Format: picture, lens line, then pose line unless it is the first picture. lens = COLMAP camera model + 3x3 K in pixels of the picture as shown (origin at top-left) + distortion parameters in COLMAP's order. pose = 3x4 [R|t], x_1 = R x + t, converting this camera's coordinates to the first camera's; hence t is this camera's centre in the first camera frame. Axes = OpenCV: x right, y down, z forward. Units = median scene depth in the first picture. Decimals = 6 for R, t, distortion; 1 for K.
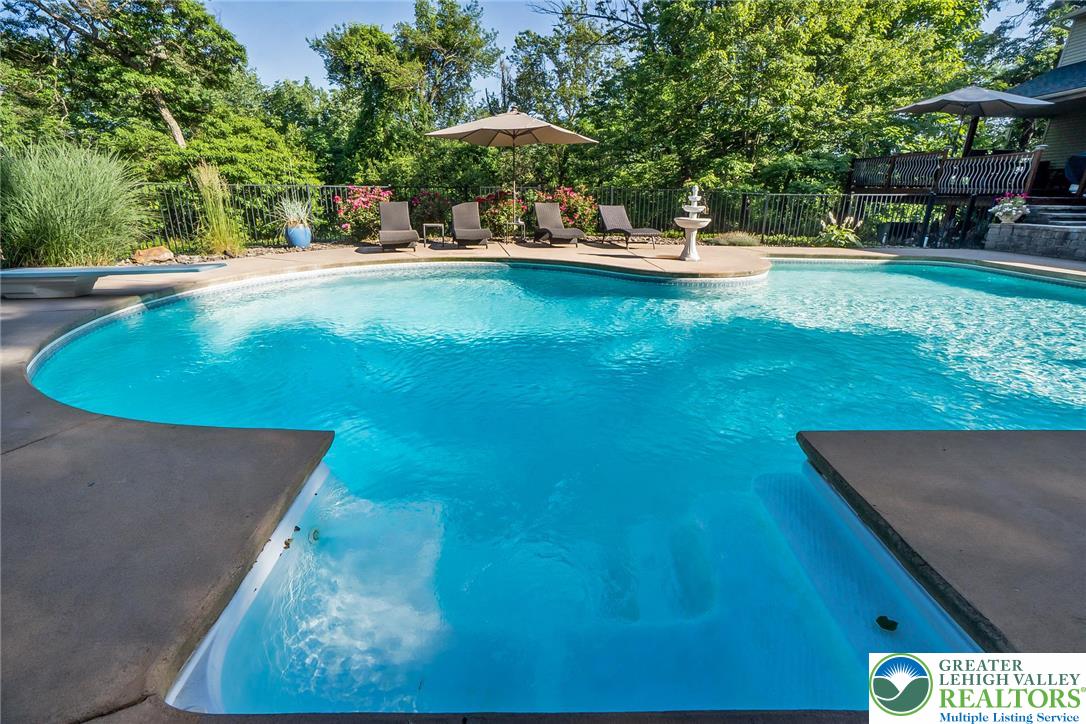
lens RADIAL K [[473.8, 0, 537.2], [0, 473.8, 350.9], [0, 0, 1]] dist [-0.050723, 0.015982]
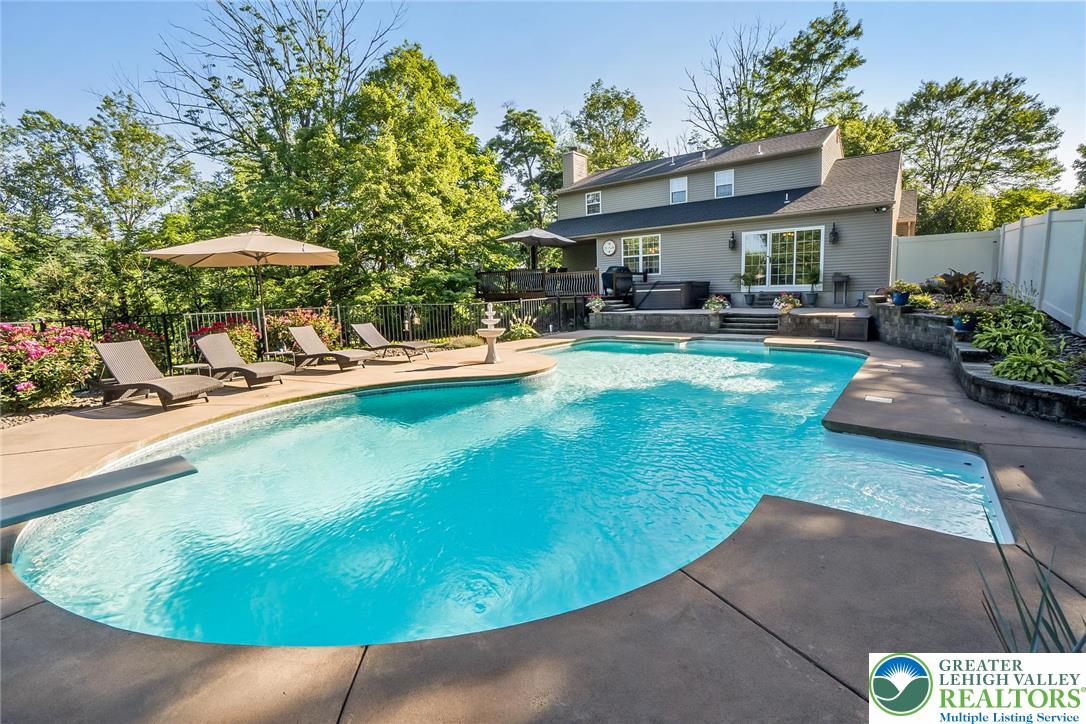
lens RADIAL K [[473.8, 0, 541.1], [0, 473.8, 350.8], [0, 0, 1]] dist [-0.050723, 0.015982]
pose [[0.637527, -0.121730, 0.760751, -0.401400], [0.279675, 0.956646, -0.081298, -0.069937], [-0.717873, 0.264592, 0.643933, 0.098342]]
